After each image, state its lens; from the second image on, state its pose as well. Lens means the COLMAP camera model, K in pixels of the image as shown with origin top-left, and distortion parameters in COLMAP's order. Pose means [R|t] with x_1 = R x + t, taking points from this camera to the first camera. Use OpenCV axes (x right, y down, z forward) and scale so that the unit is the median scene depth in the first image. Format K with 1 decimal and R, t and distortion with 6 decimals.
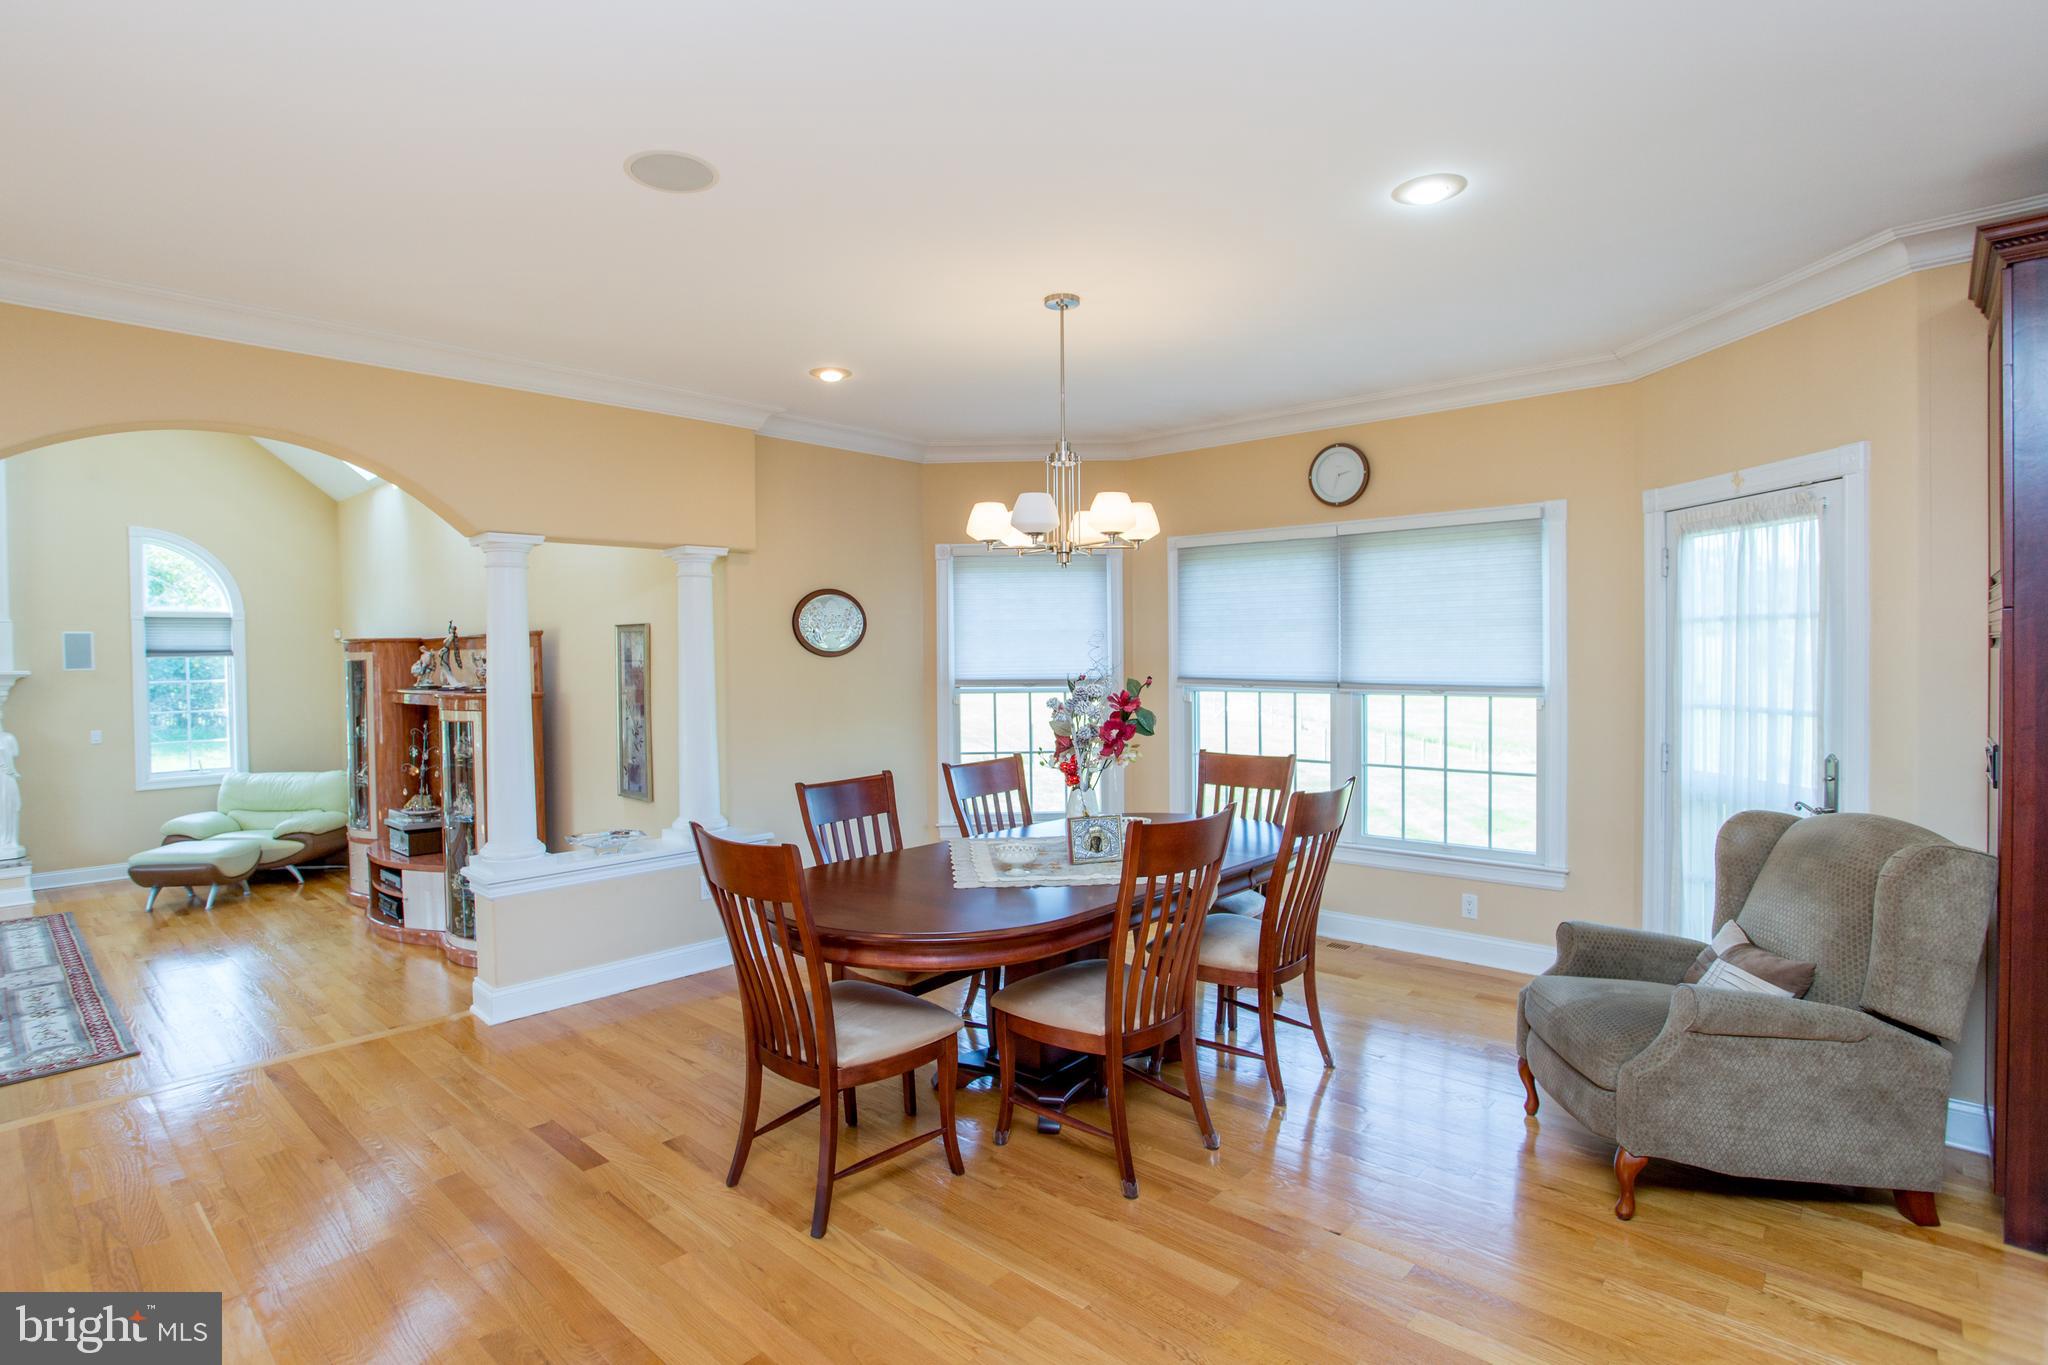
lens RADIAL K [[1002.0, 0, 1010.3], [0, 1002.0, 672.3], [0, 0, 1]] dist [-0.056158, 0.000559]
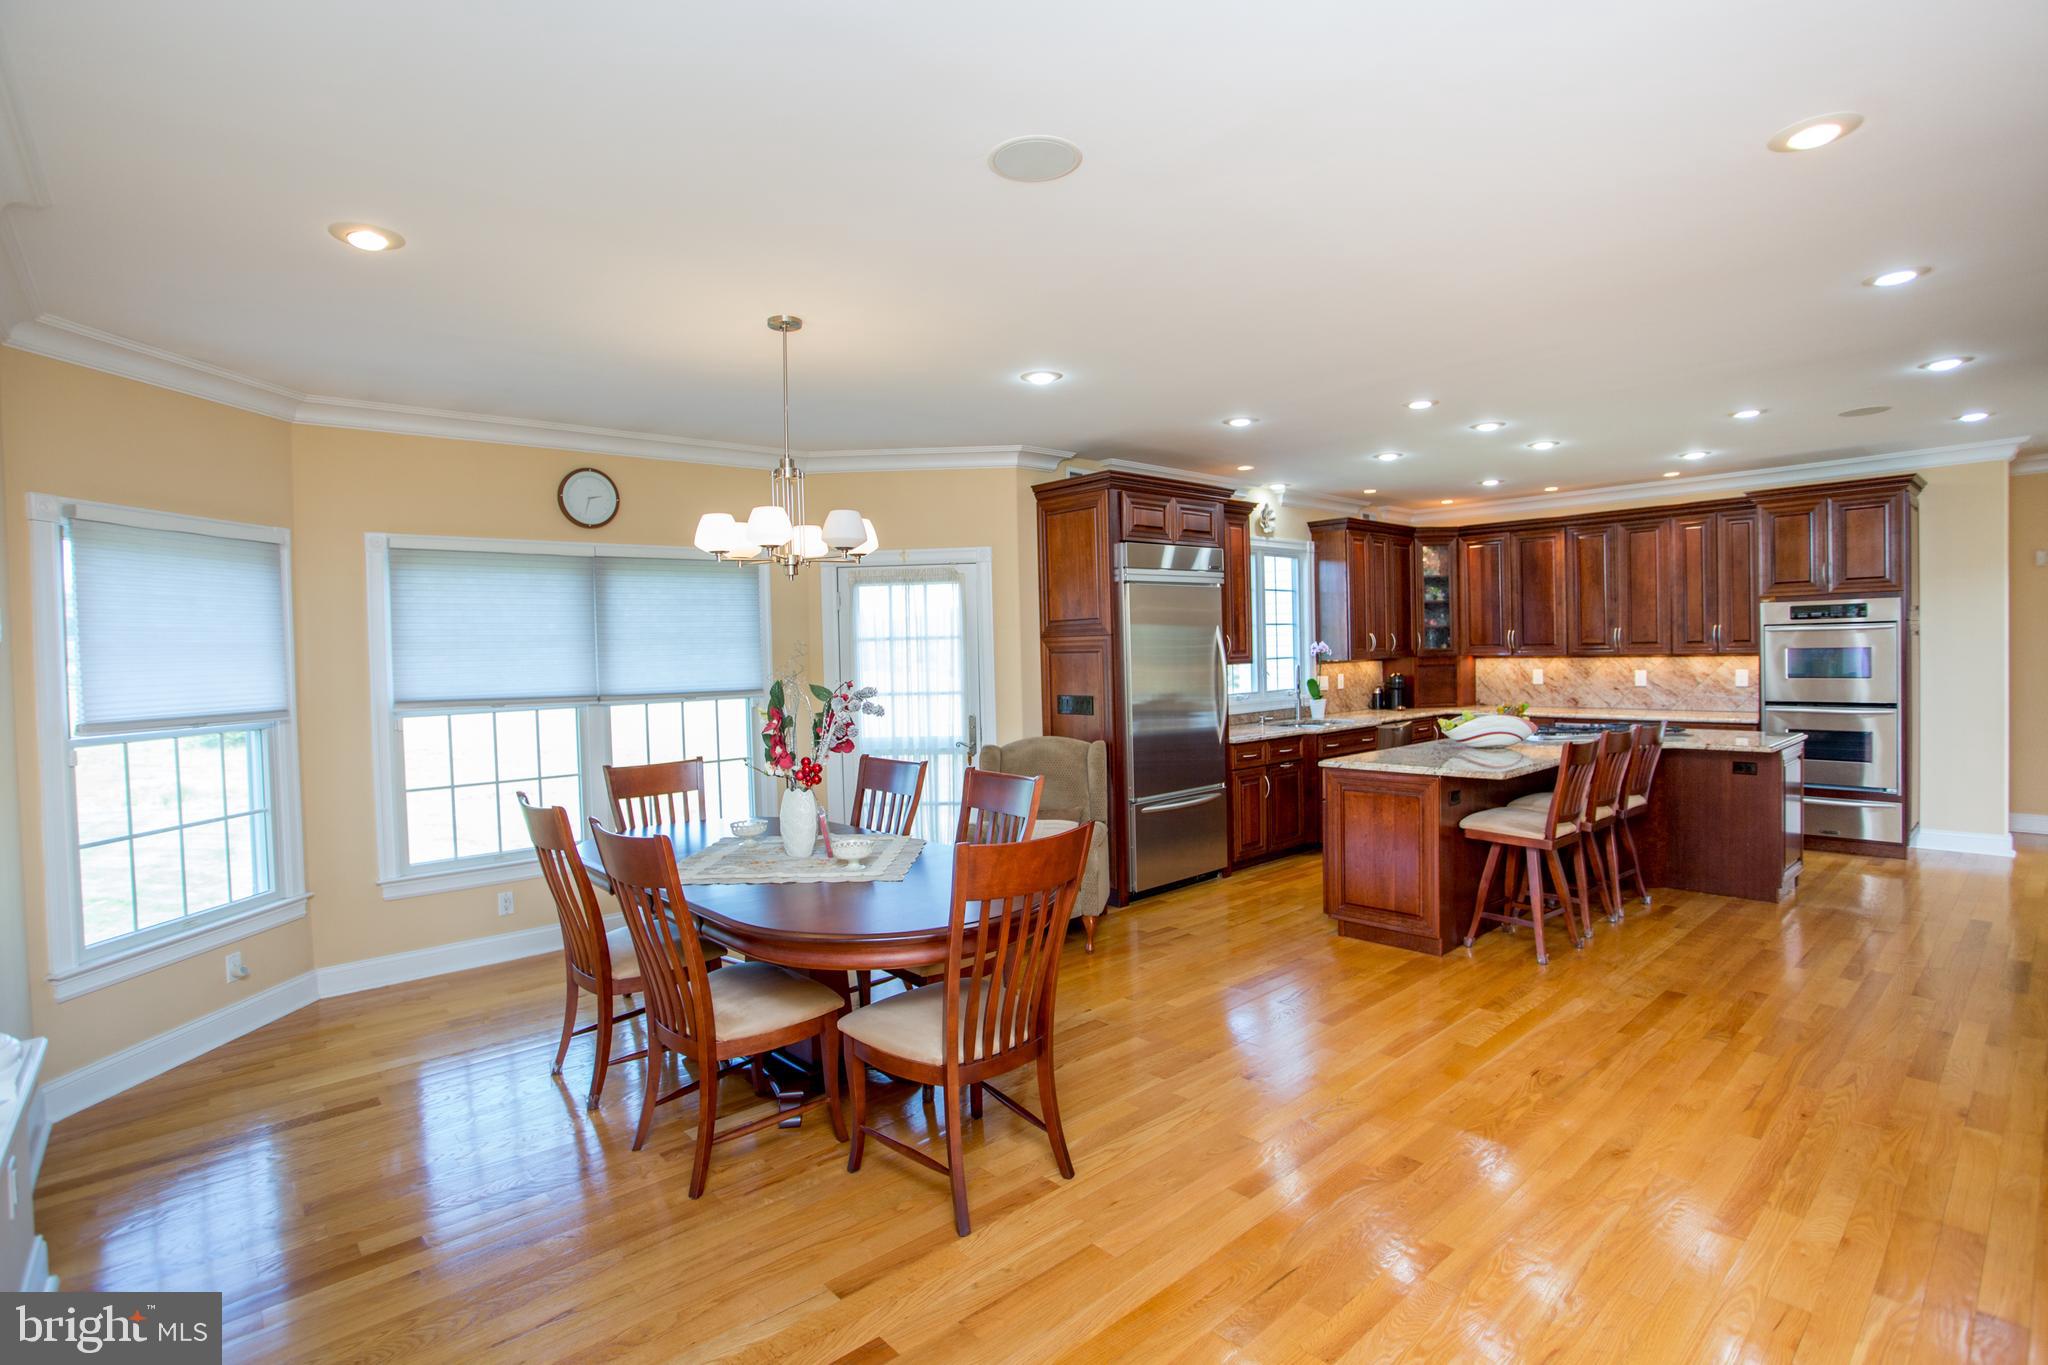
lens RADIAL K [[1002.0, 0, 1010.3], [0, 1002.0, 672.3], [0, 0, 1]] dist [-0.056158, 0.000559]
pose [[0.107457, -0.013177, 0.994122, -0.743982], [0.043906, 0.999000, 0.008496, -0.004392], [-0.993240, 0.042735, 0.107928, 0.521099]]
